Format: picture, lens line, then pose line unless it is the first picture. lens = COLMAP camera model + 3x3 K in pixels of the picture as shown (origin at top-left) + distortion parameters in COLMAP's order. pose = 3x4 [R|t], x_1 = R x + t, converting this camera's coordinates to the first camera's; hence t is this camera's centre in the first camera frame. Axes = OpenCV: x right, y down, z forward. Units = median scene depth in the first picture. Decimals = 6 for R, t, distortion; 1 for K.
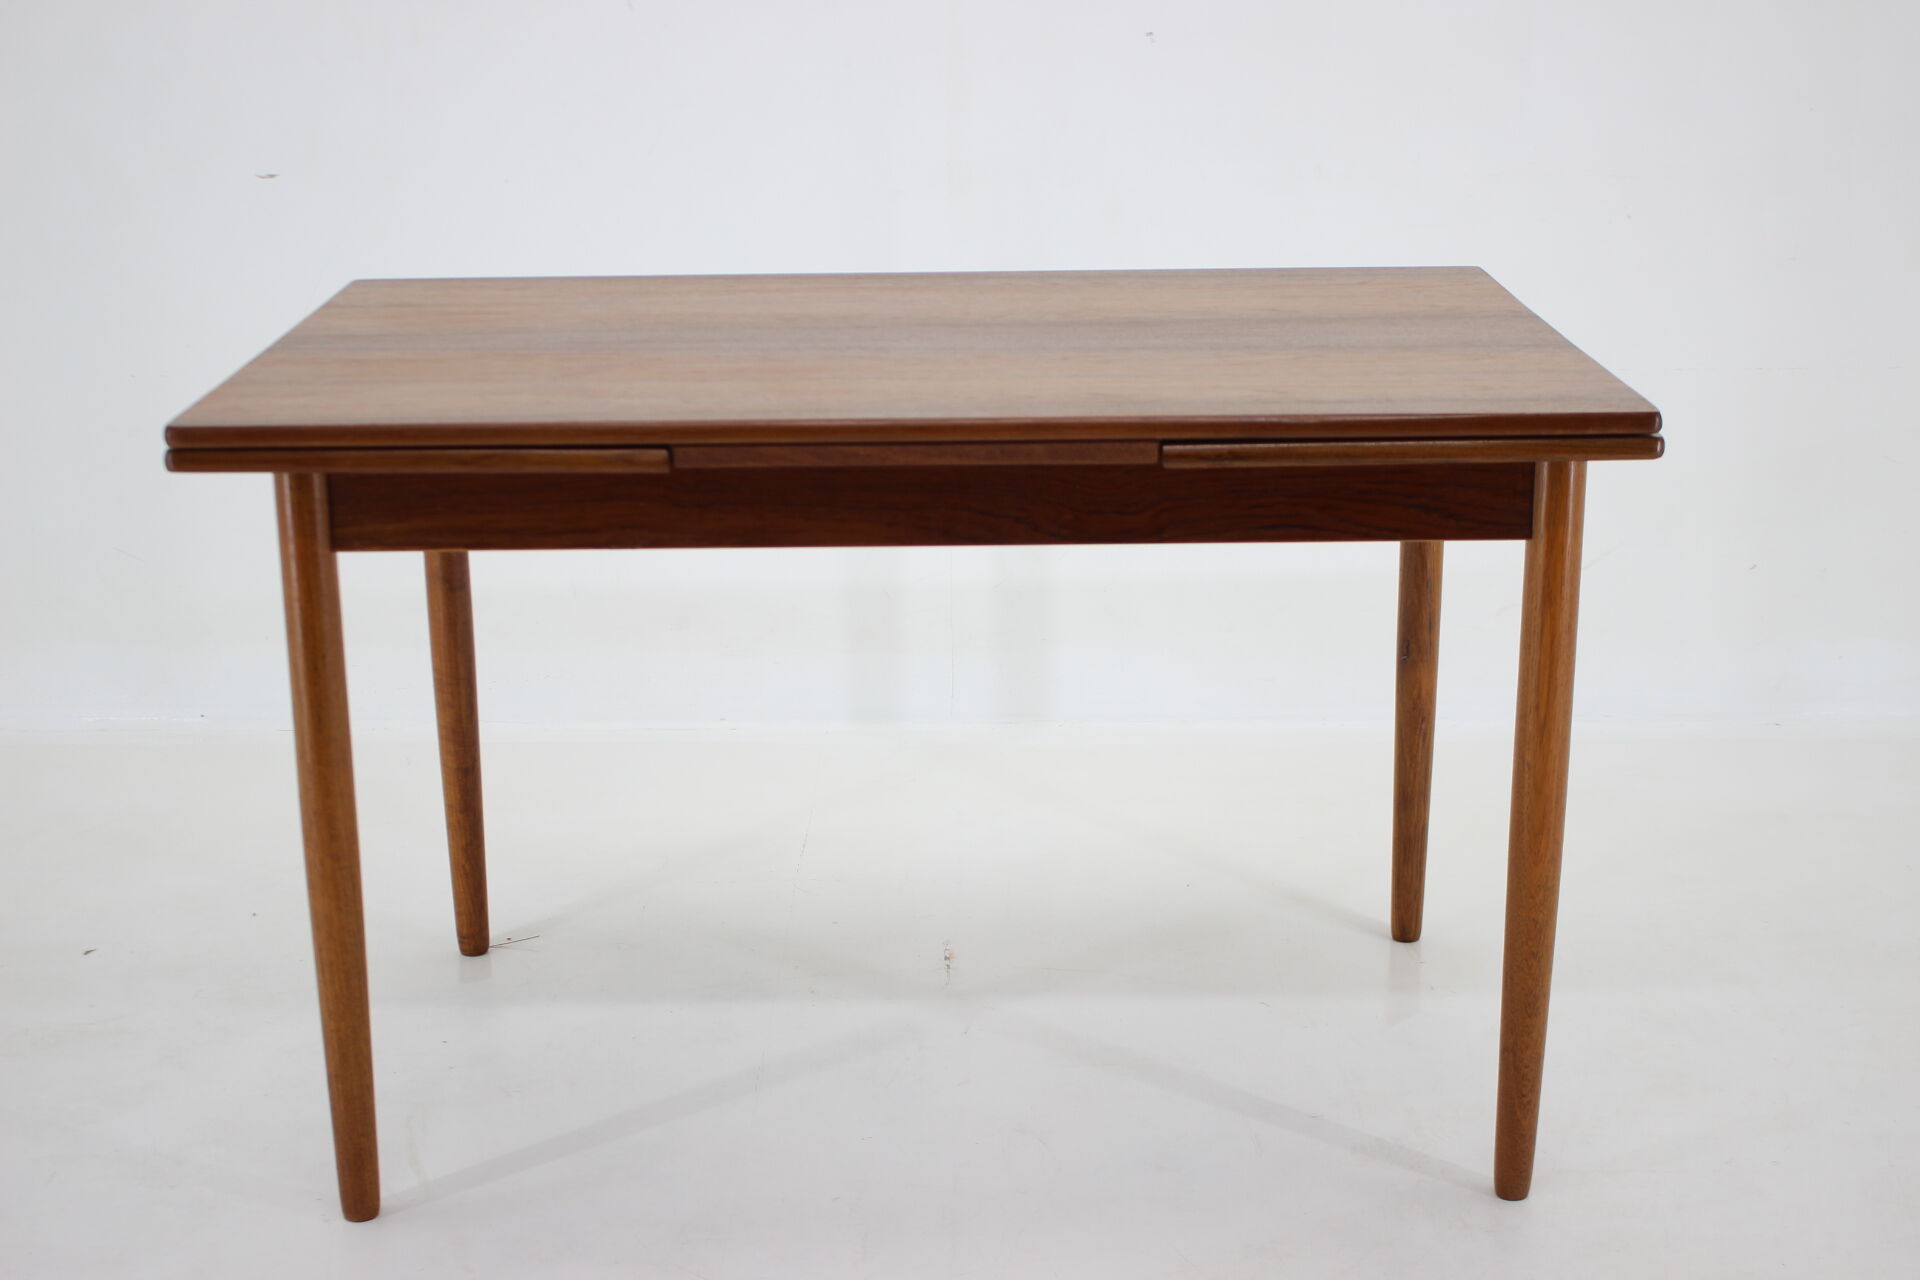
lens RADIAL K [[2852.0, 0, 960.0], [0, 2852.0, 640.0], [0, 0, 1]] dist [-0.012393, 0.027350]
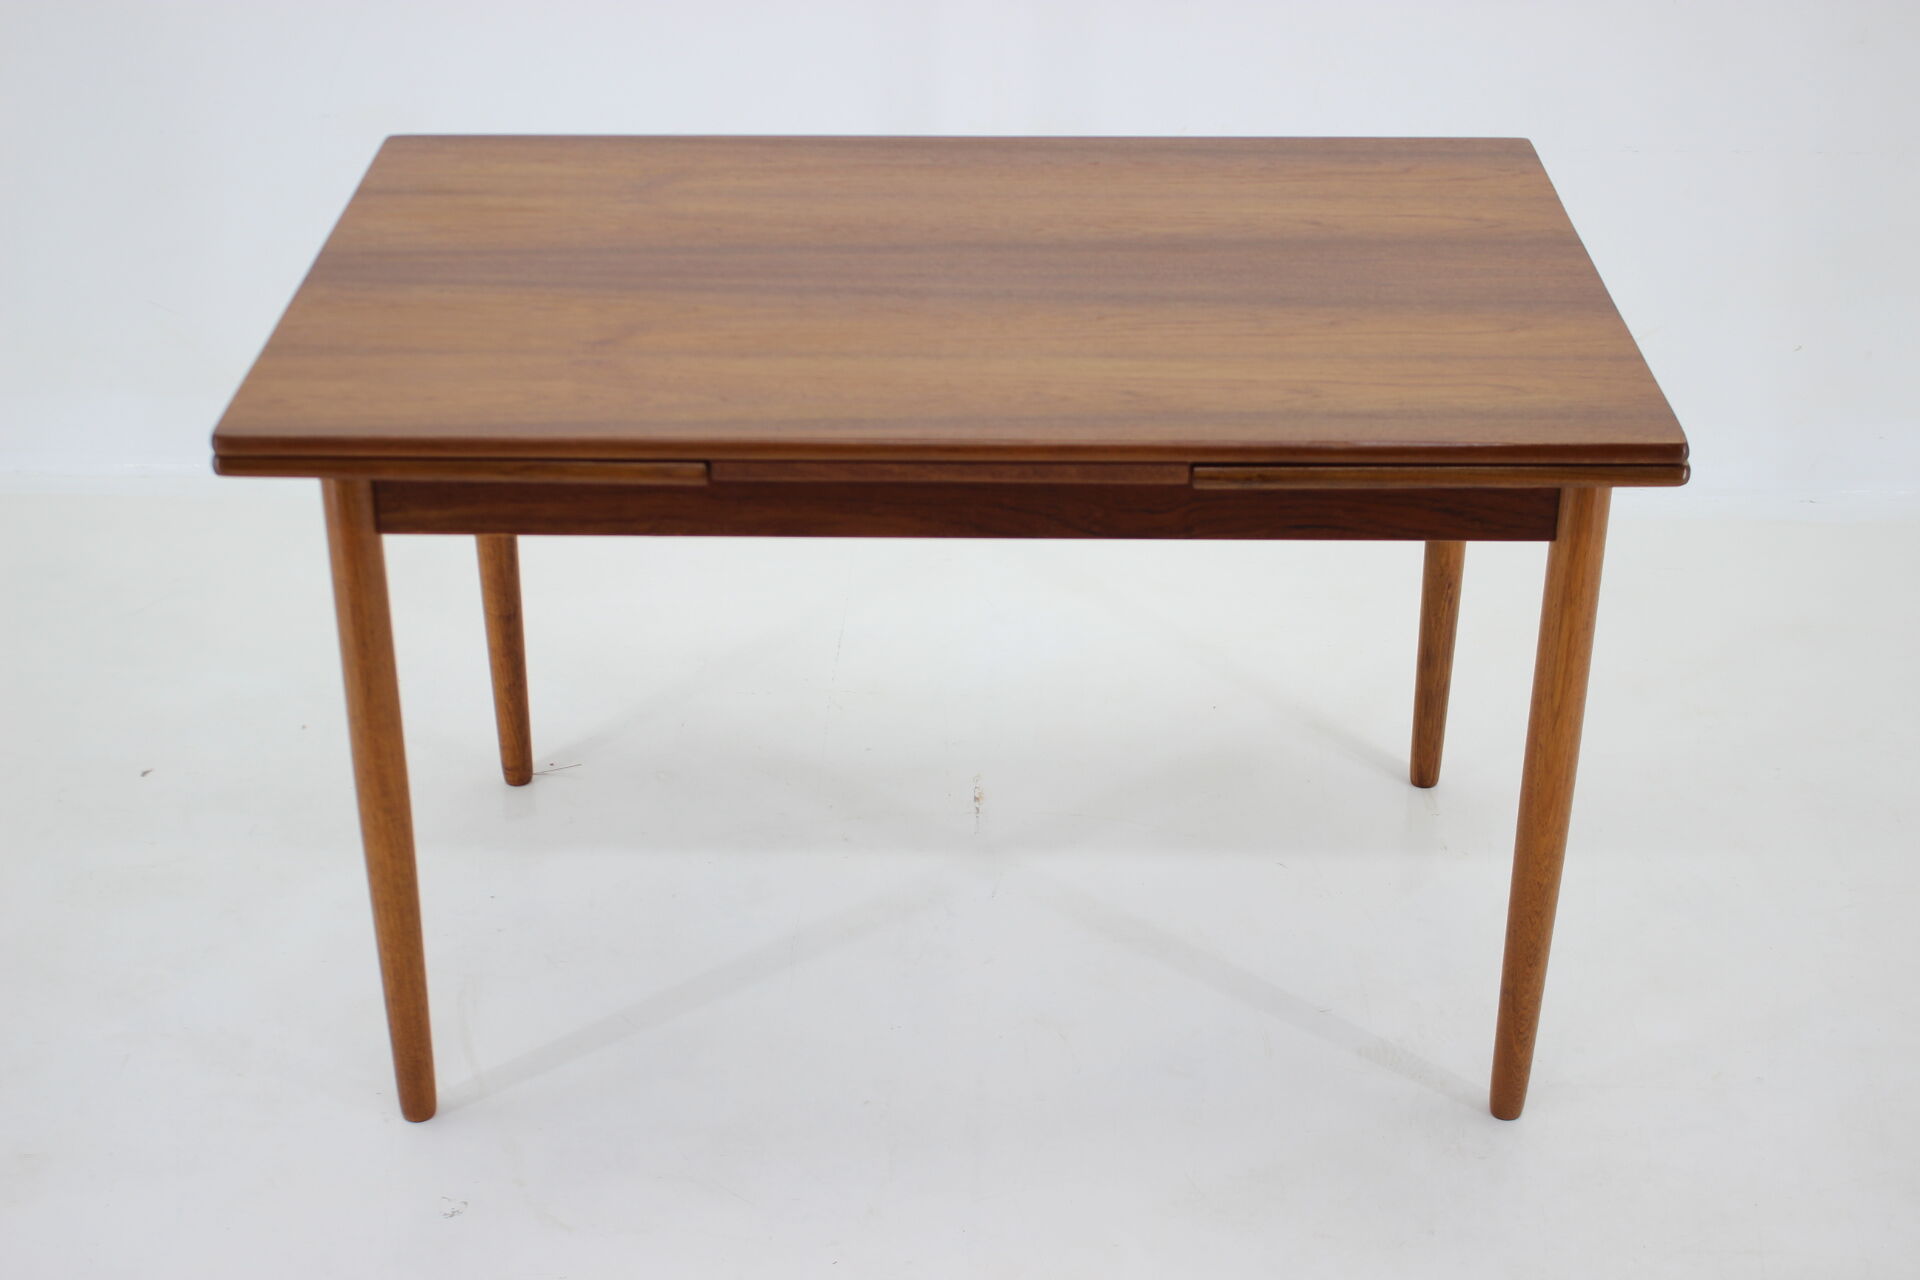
lens RADIAL K [[2914.9, 0, 960.0], [0, 2914.9, 640.0], [0, 0, 1]] dist [0.001566, -0.006139]
pose [[0.999771, 0.017506, -0.012278, 0.001887], [-0.014696, 0.979661, 0.200120, -0.203934], [0.015531, -0.199894, 0.979694, -0.027923]]
